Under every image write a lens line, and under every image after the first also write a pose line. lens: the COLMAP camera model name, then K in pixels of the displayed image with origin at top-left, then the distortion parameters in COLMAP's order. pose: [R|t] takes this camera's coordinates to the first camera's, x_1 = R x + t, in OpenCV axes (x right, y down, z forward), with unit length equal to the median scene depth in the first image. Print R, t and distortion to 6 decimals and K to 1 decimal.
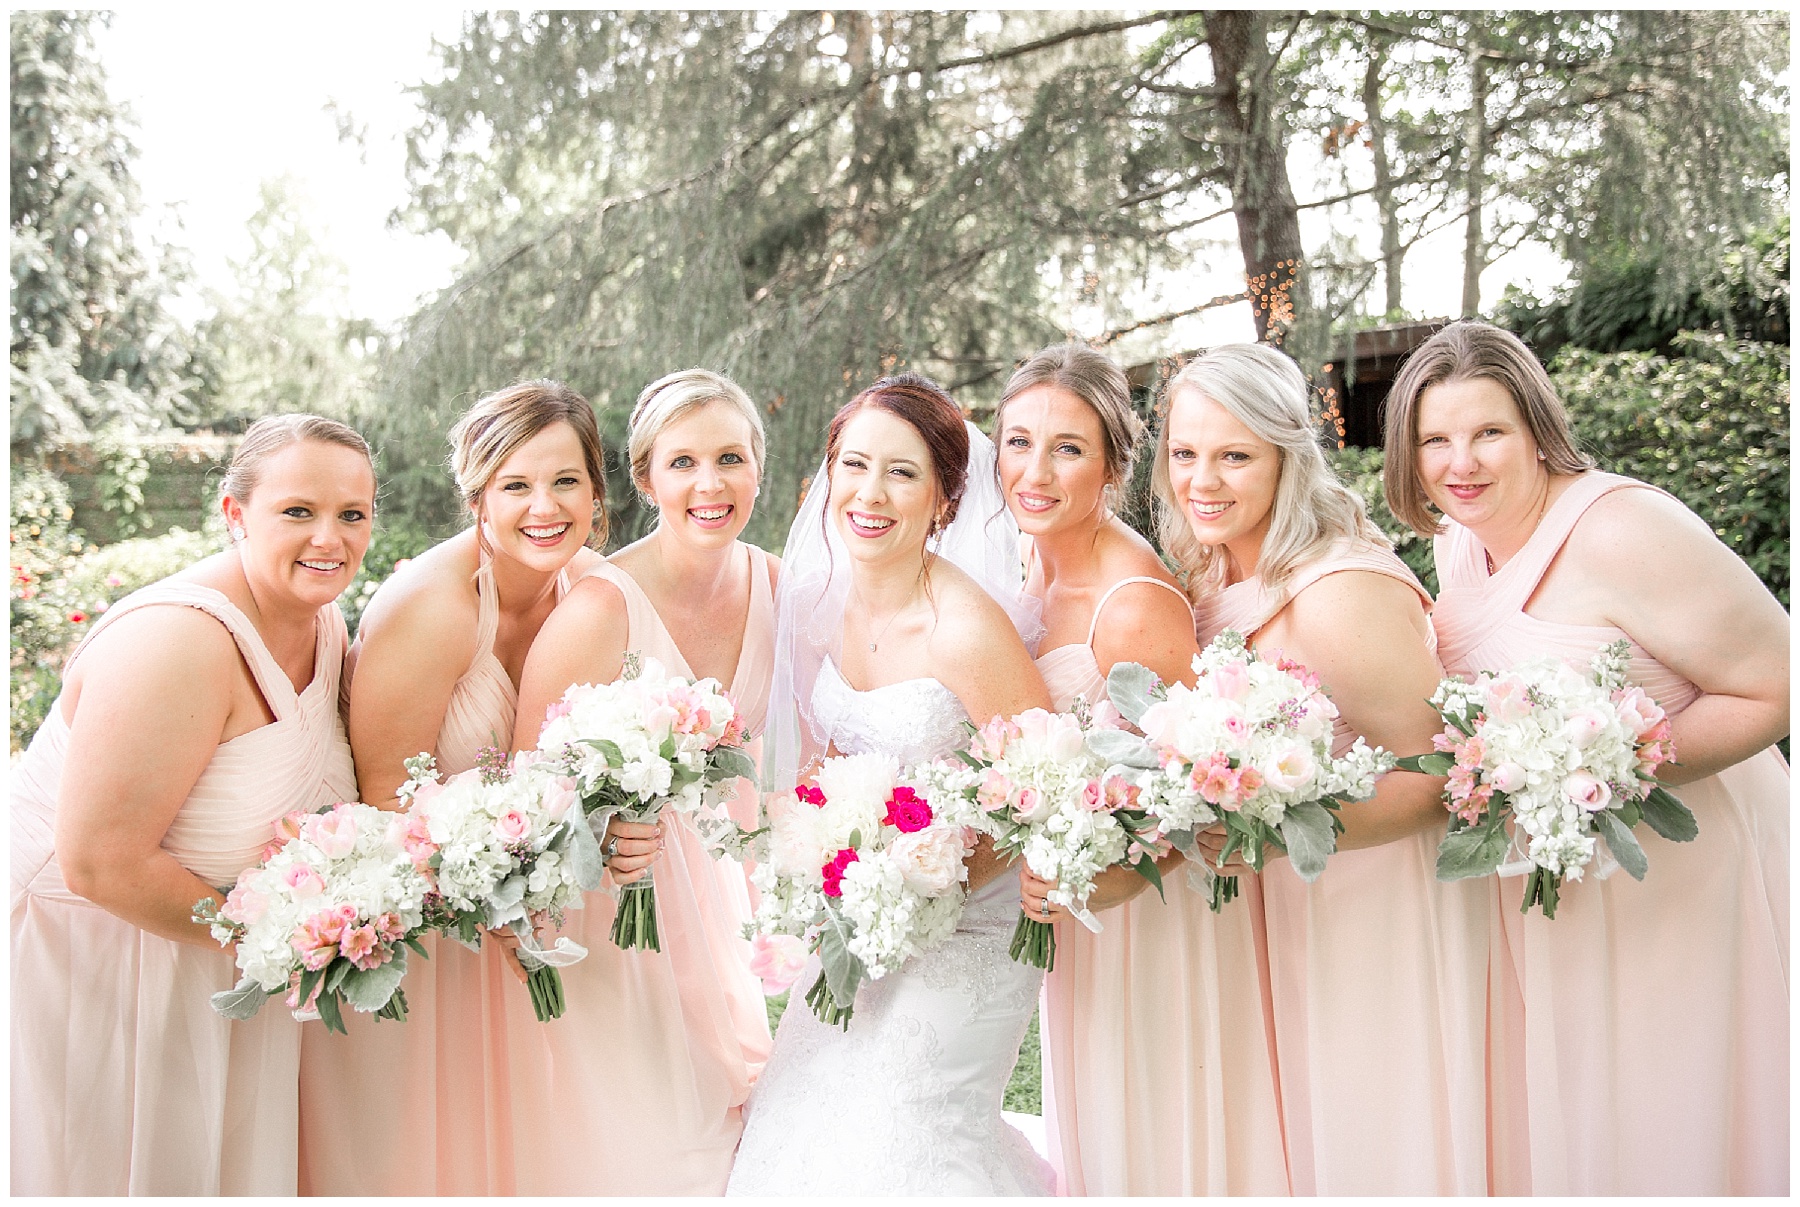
lens RADIAL K [[1461.8, 0, 895.5], [0, 1461.8, 605.9], [0, 0, 1]] dist [-0.027227, 0.002463]
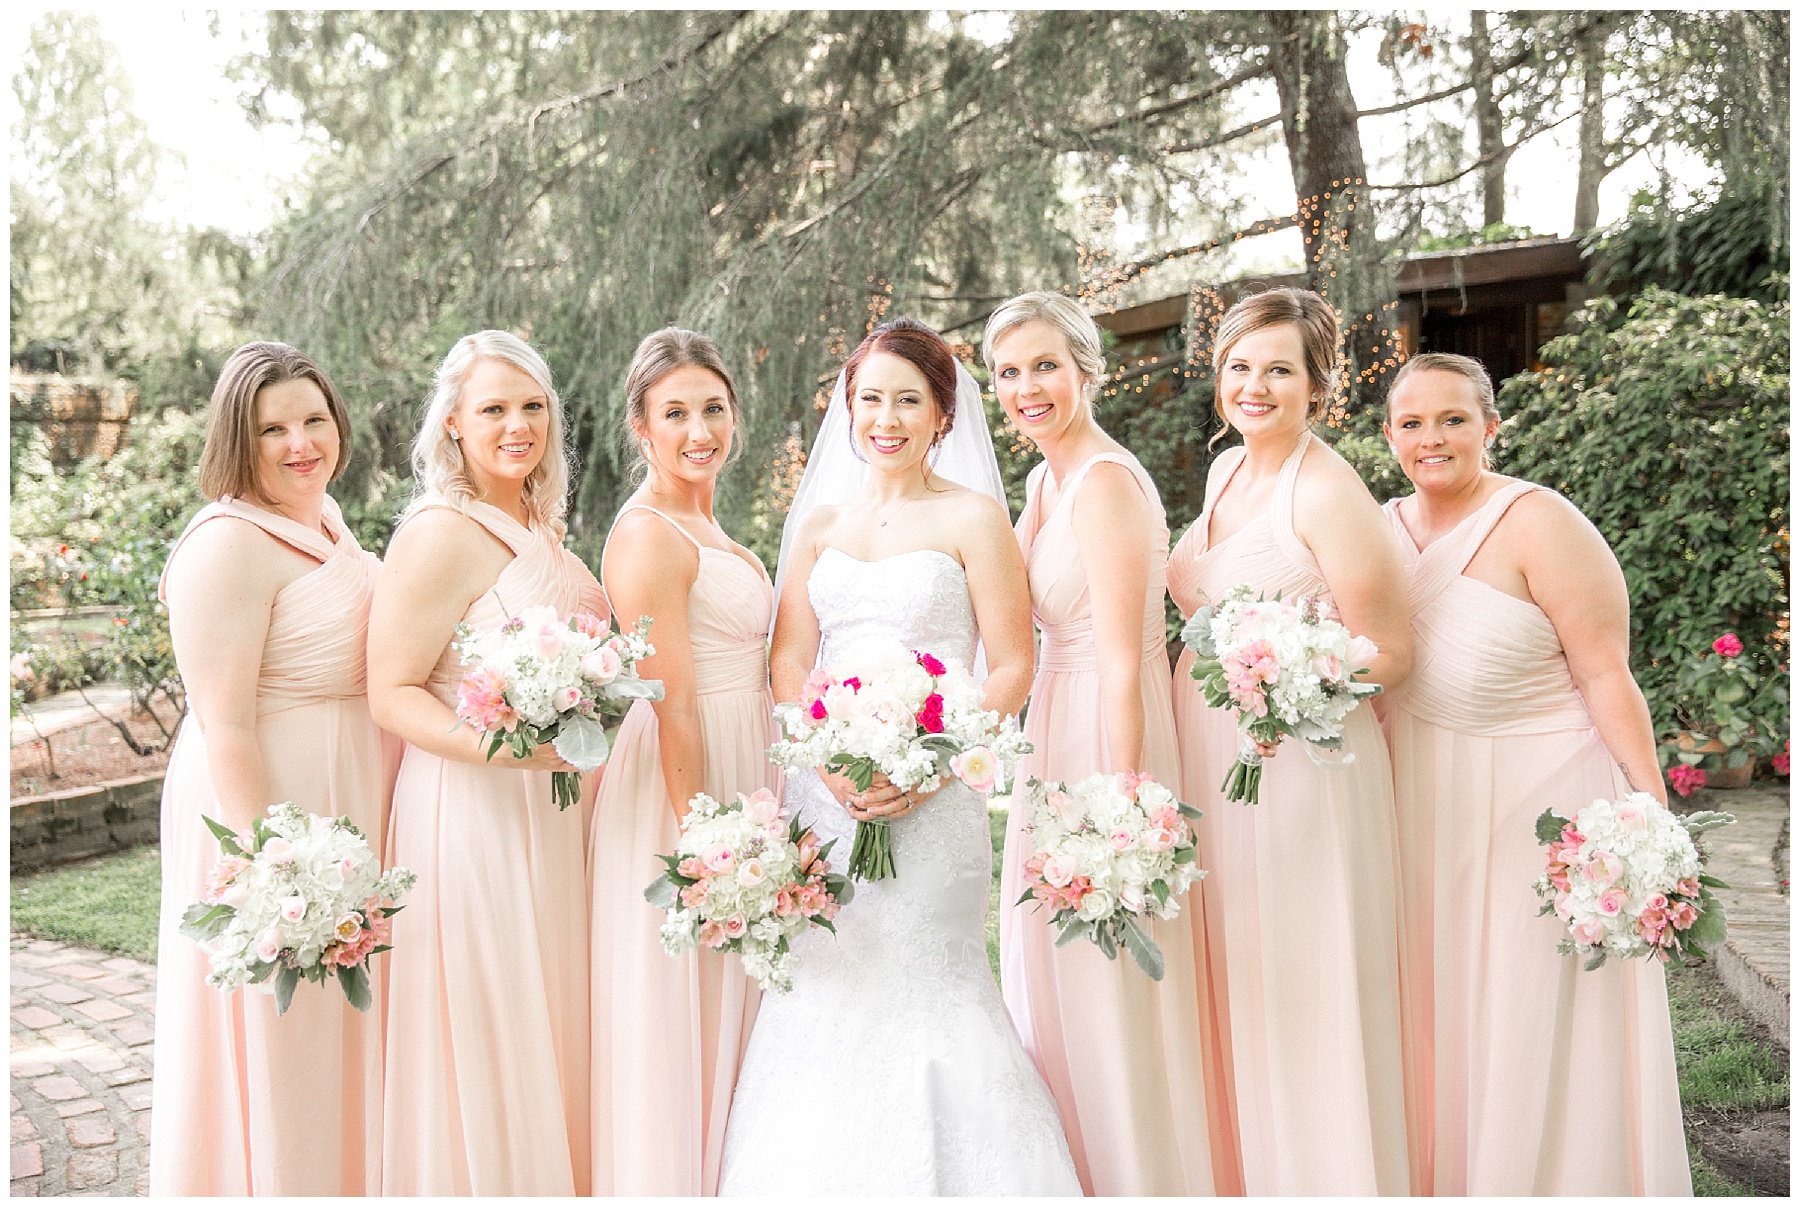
lens RADIAL K [[1978.6, 0, 900.6], [0, 1978.6, 602.1], [0, 0, 1]] dist [0.040532, 0.028269]
pose [[0.999955, 0.002020, 0.009233, 0.001439], [-0.002055, 0.999991, 0.003772, 0.003488], [-0.009226, -0.003791, 0.999950, -0.110683]]
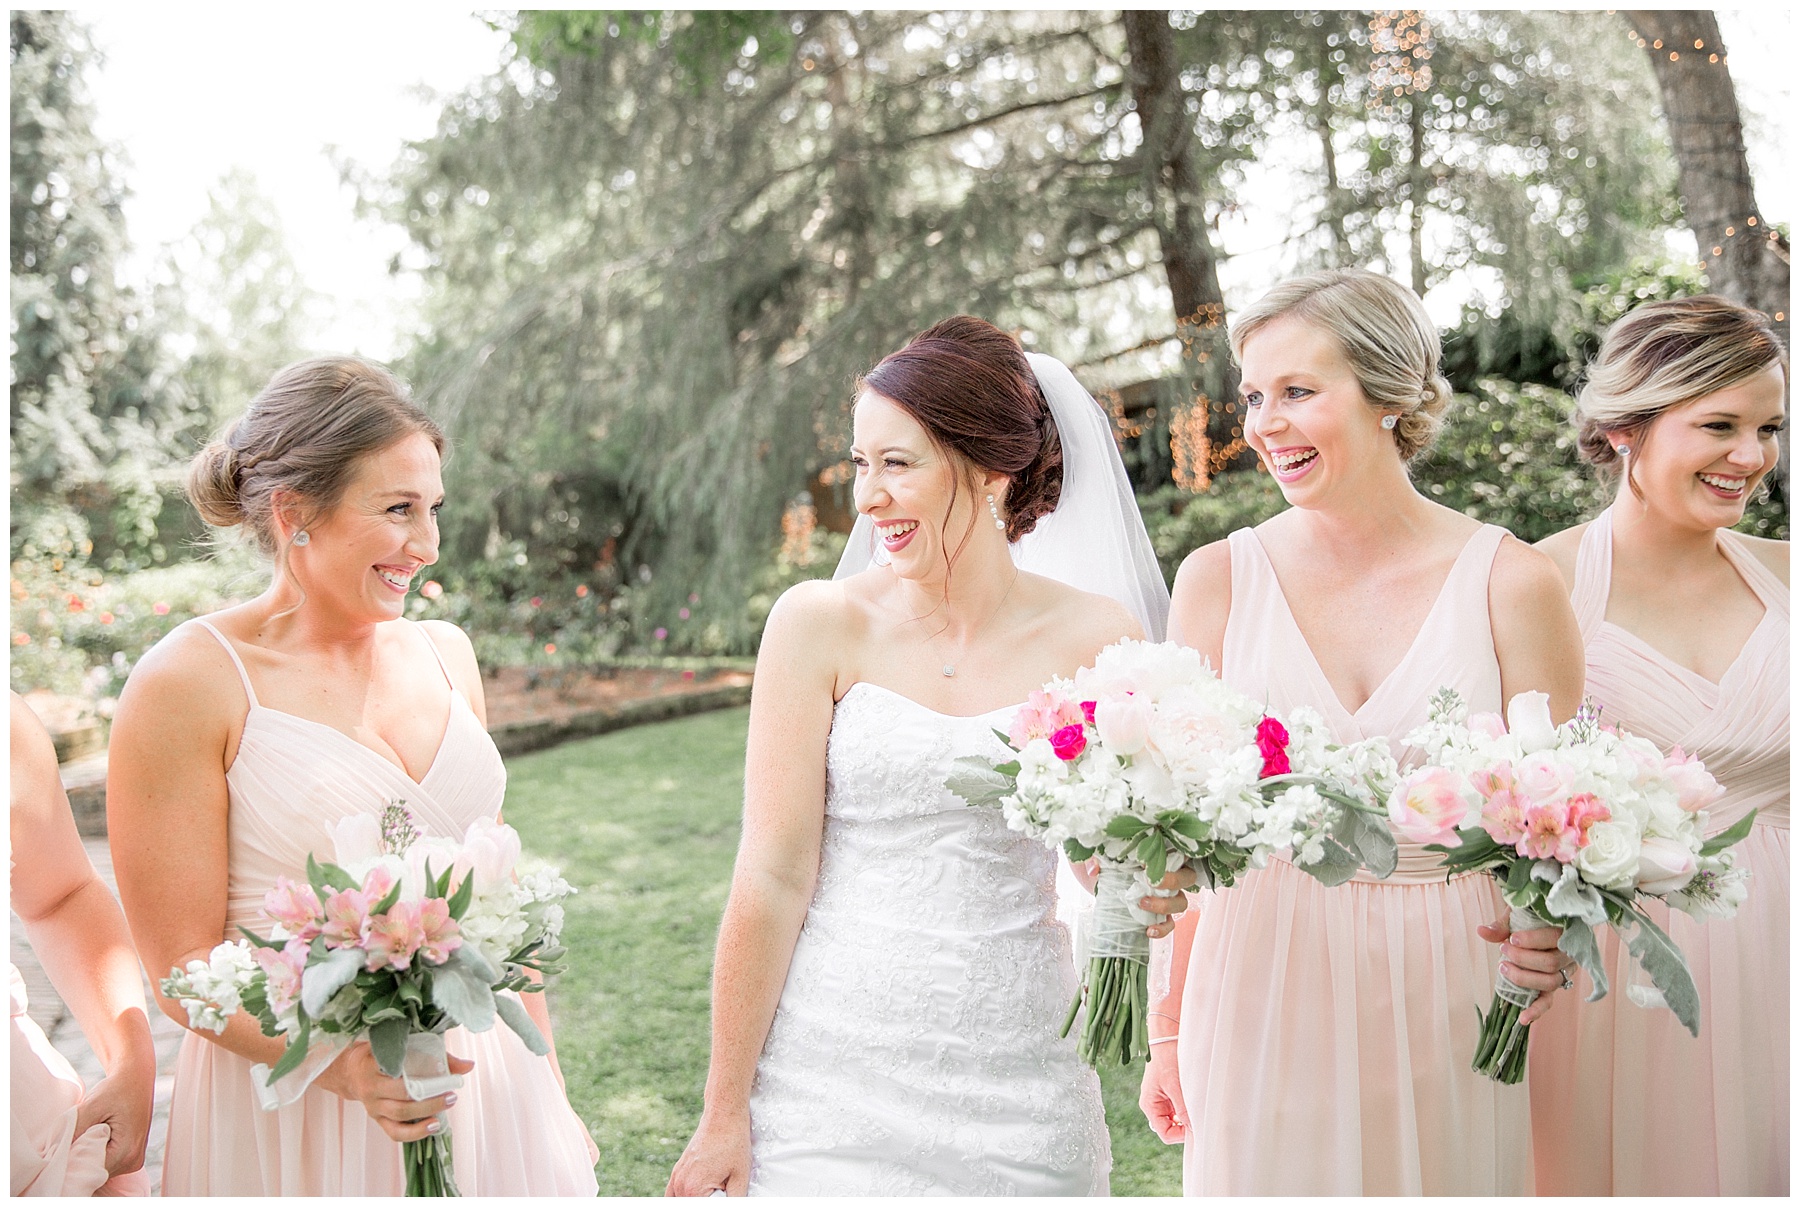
lens RADIAL K [[1724.6, 0, 903.8], [0, 1724.6, 608.4], [0, 0, 1]] dist [0.006312, -0.010665]
pose [[0.999815, -0.017664, -0.007628, 0.028418], [0.017522, 0.999677, -0.018382, 0.014234], [0.007950, 0.018245, 0.999802, -0.250753]]
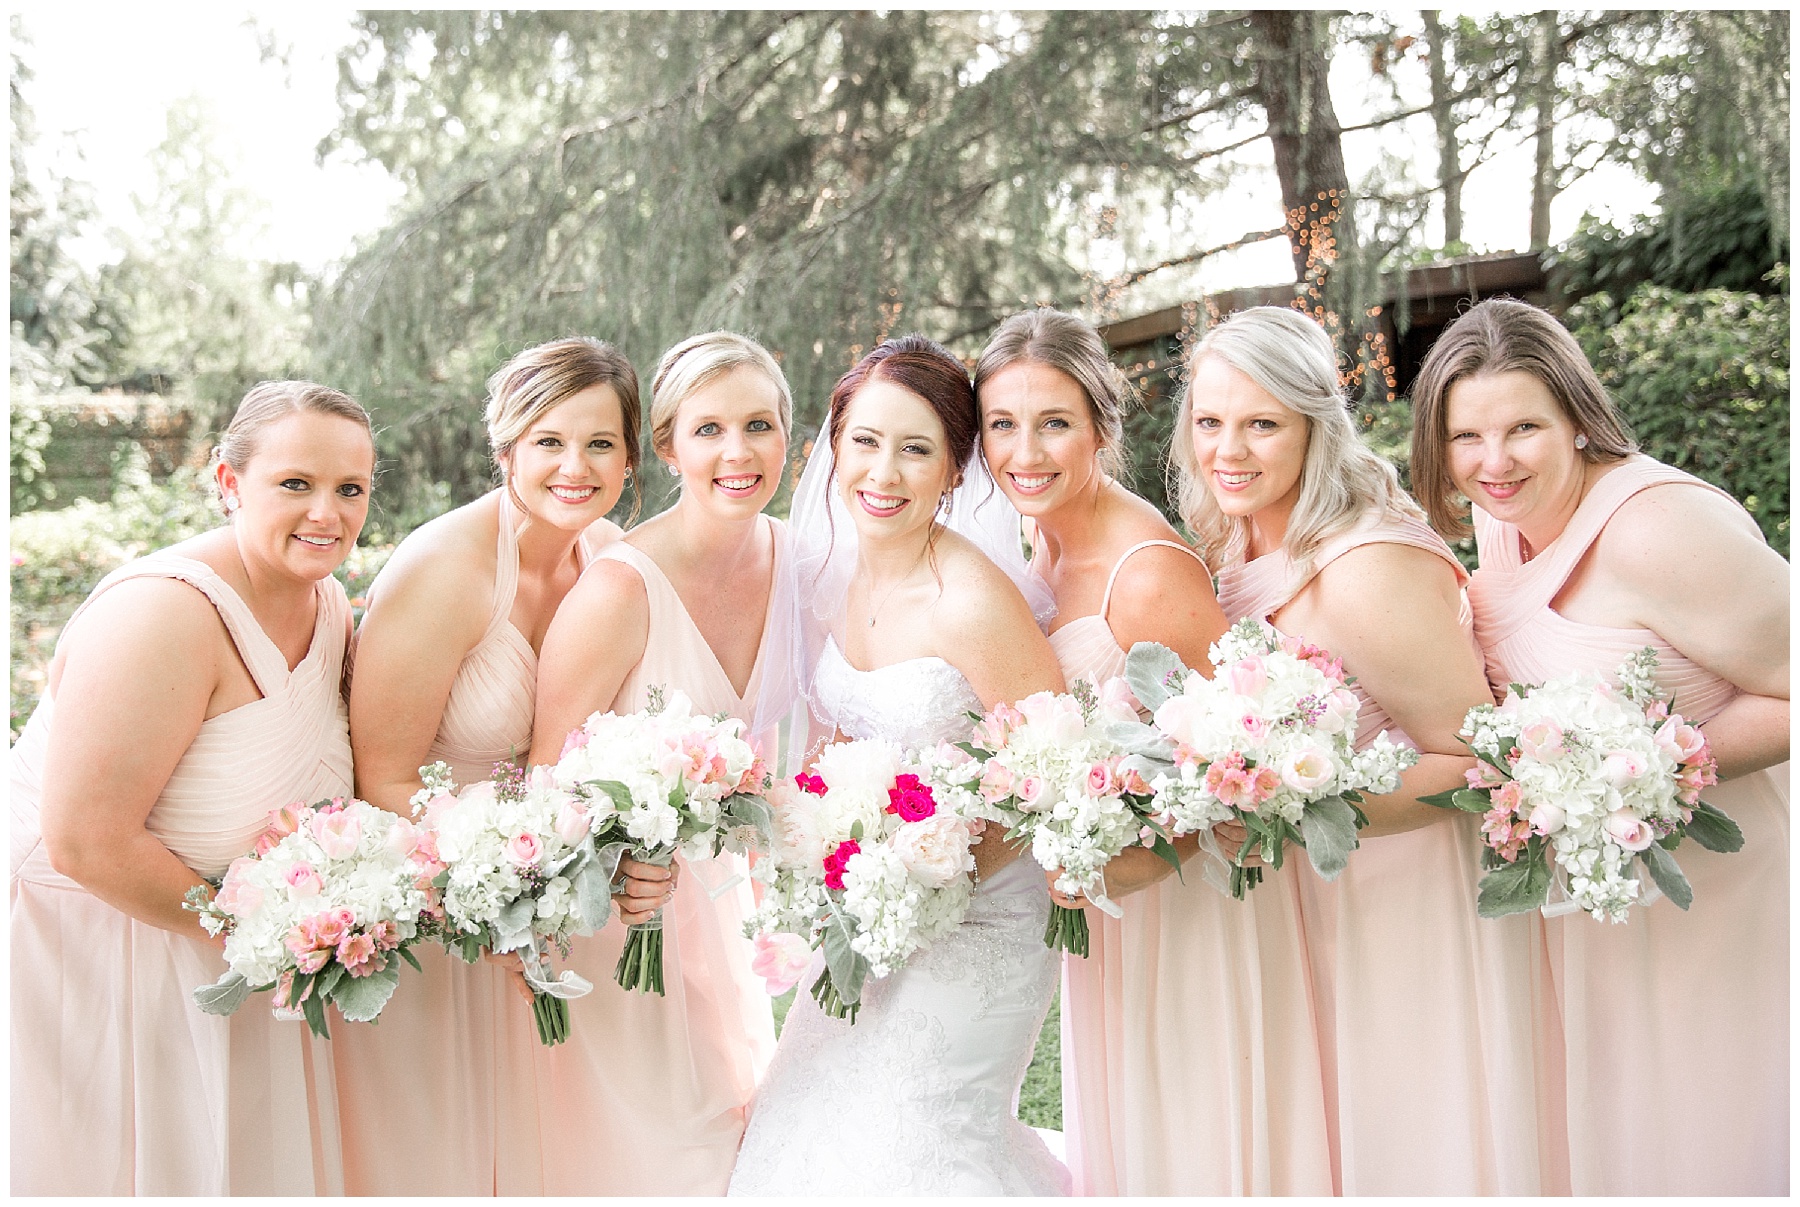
lens RADIAL K [[1659.1, 0, 875.4], [0, 1659.1, 591.5], [0, 0, 1]] dist [0.004069, 0.000883]
pose [[0.999935, -0.006648, -0.009294, -0.000748], [0.006708, 0.999957, 0.006421, -0.000296], [0.009251, -0.006483, 0.999936, -0.014093]]
